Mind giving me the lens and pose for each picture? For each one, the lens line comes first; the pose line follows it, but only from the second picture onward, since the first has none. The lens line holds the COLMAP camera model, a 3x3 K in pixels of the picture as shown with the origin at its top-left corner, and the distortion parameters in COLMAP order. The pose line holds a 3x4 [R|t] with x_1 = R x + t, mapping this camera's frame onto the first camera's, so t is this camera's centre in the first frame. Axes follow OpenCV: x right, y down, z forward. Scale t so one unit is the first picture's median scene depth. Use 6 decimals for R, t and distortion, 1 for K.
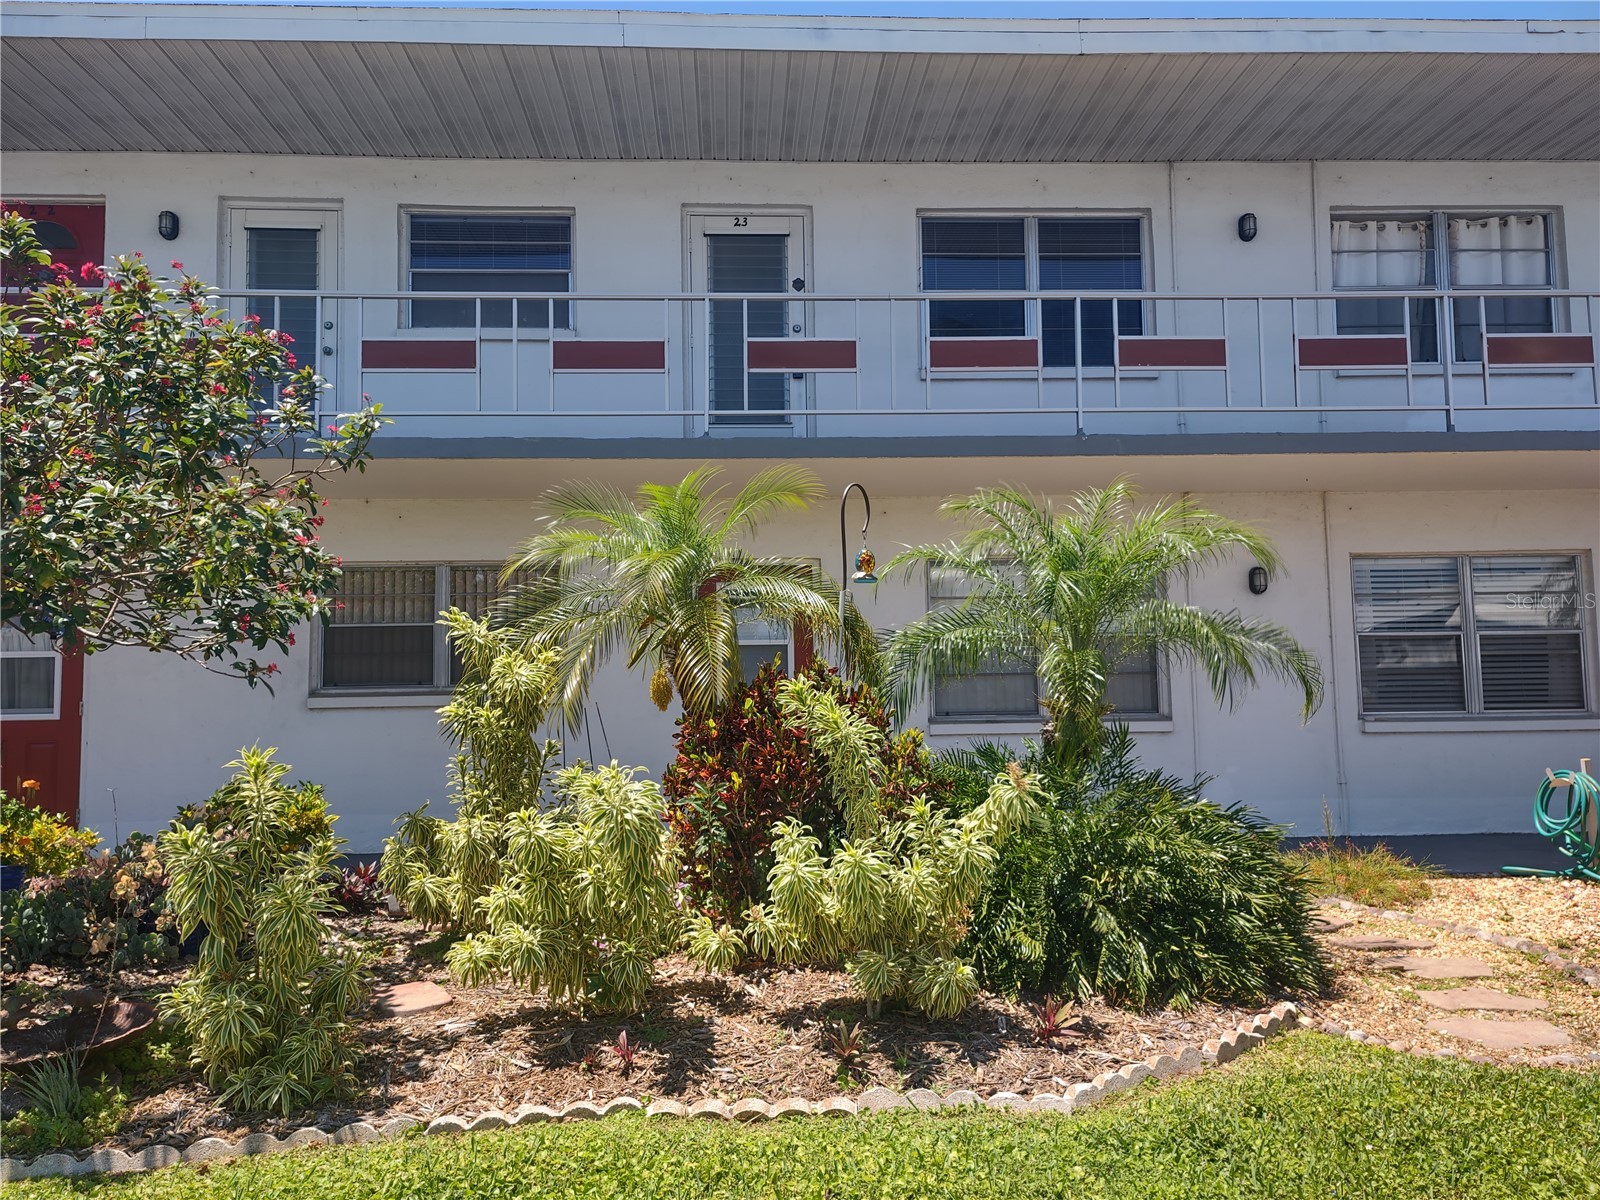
lens RADIAL K [[1127.3, 0, 806.9], [0, 1127.3, 604.8], [0, 0, 1]] dist [0.035956, -0.003638]
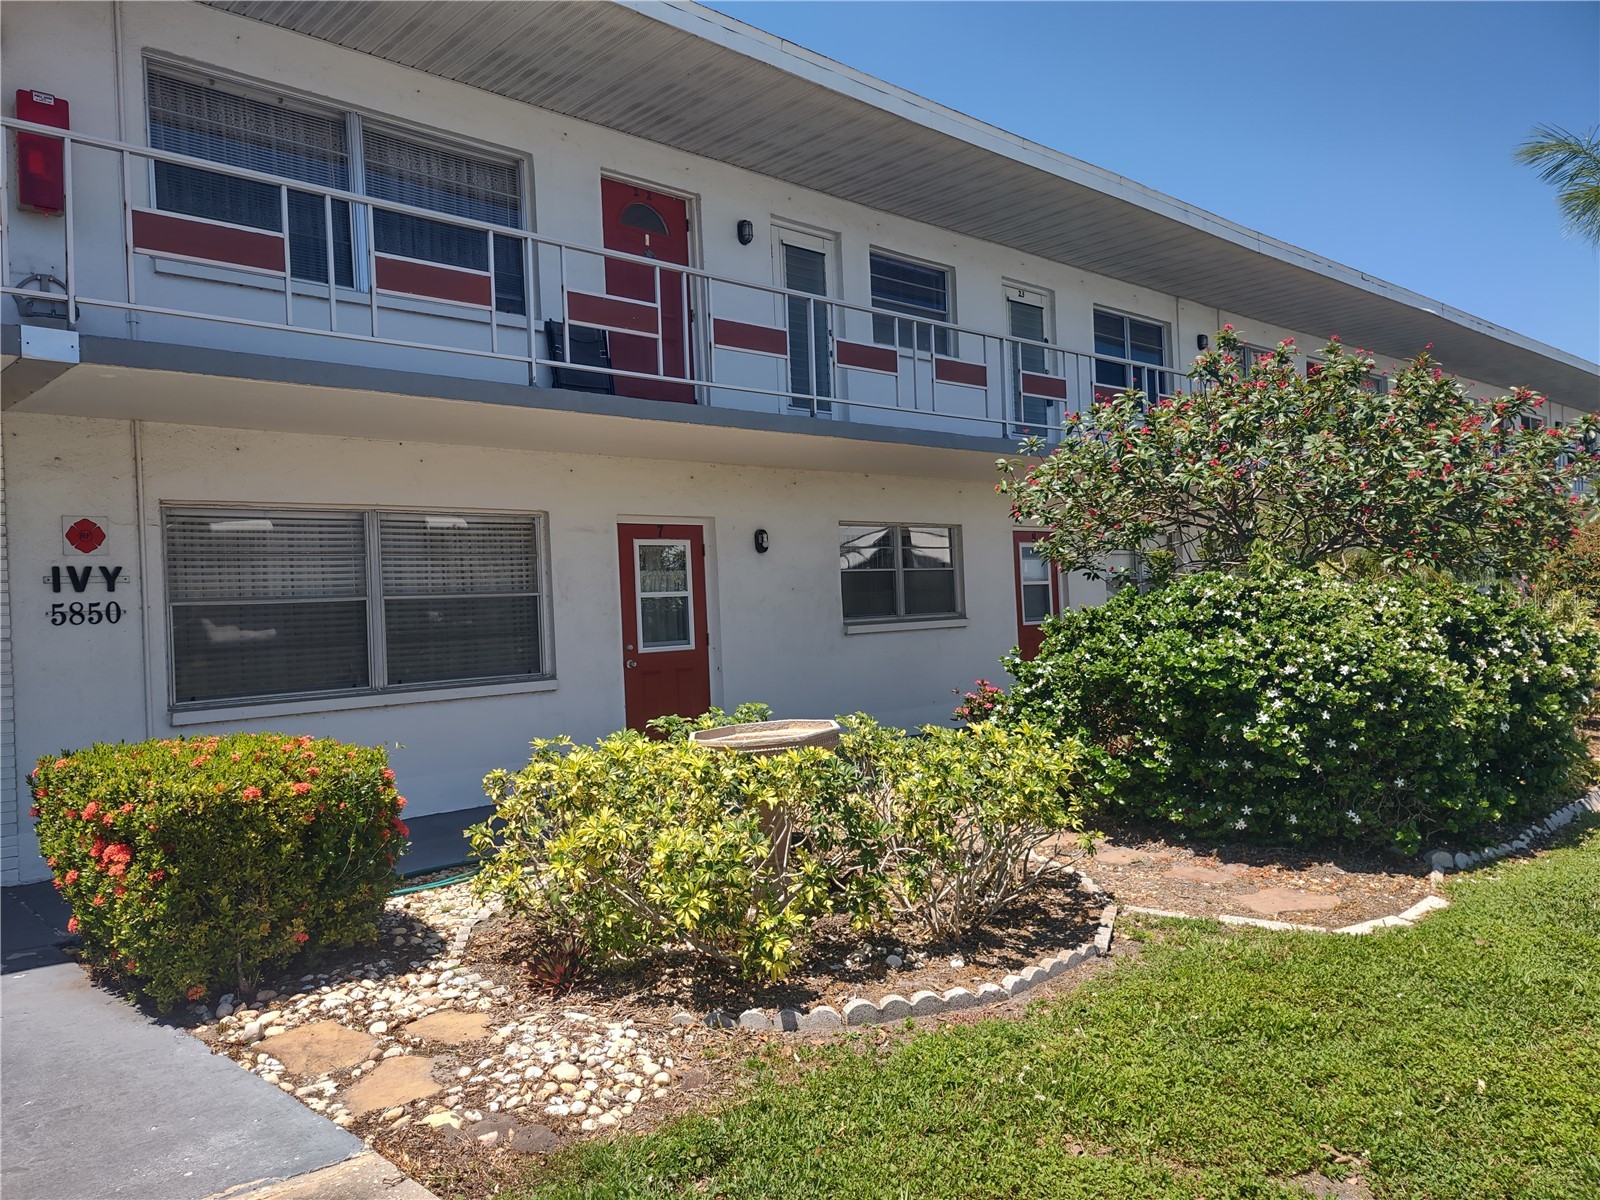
lens RADIAL K [[1127.3, 0, 806.9], [0, 1127.3, 604.8], [0, 0, 1]] dist [0.035956, -0.003638]
pose [[0.770774, -0.015538, 0.636919, -1.266312], [-0.029417, 0.997768, 0.059941, -0.004768], [-0.636429, -0.064937, 0.768597, -0.007964]]
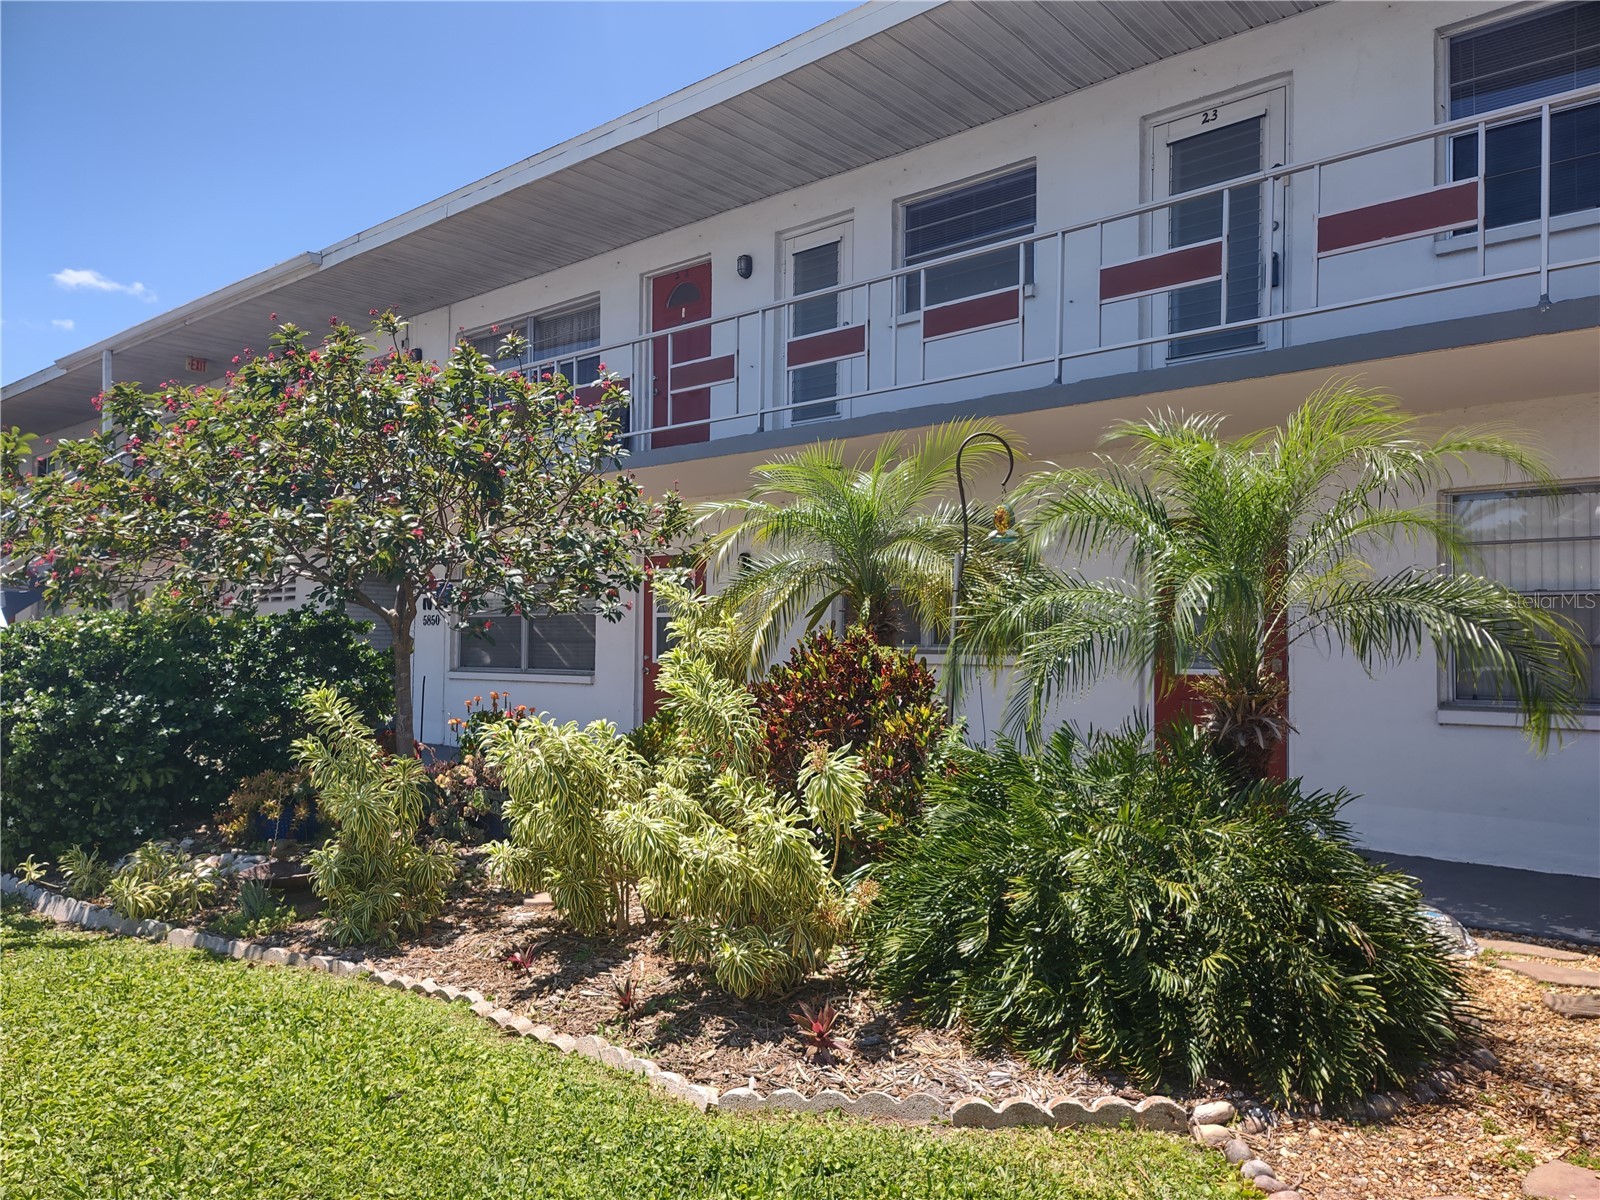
lens RADIAL K [[1127.3, 0, 806.9], [0, 1127.3, 604.8], [0, 0, 1]] dist [0.035956, -0.003638]
pose [[0.715847, 0.004460, -0.698243, 0.356356], [0.048653, 0.997231, 0.056249, -0.024604], [0.696560, -0.074238, 0.713648, 0.123453]]
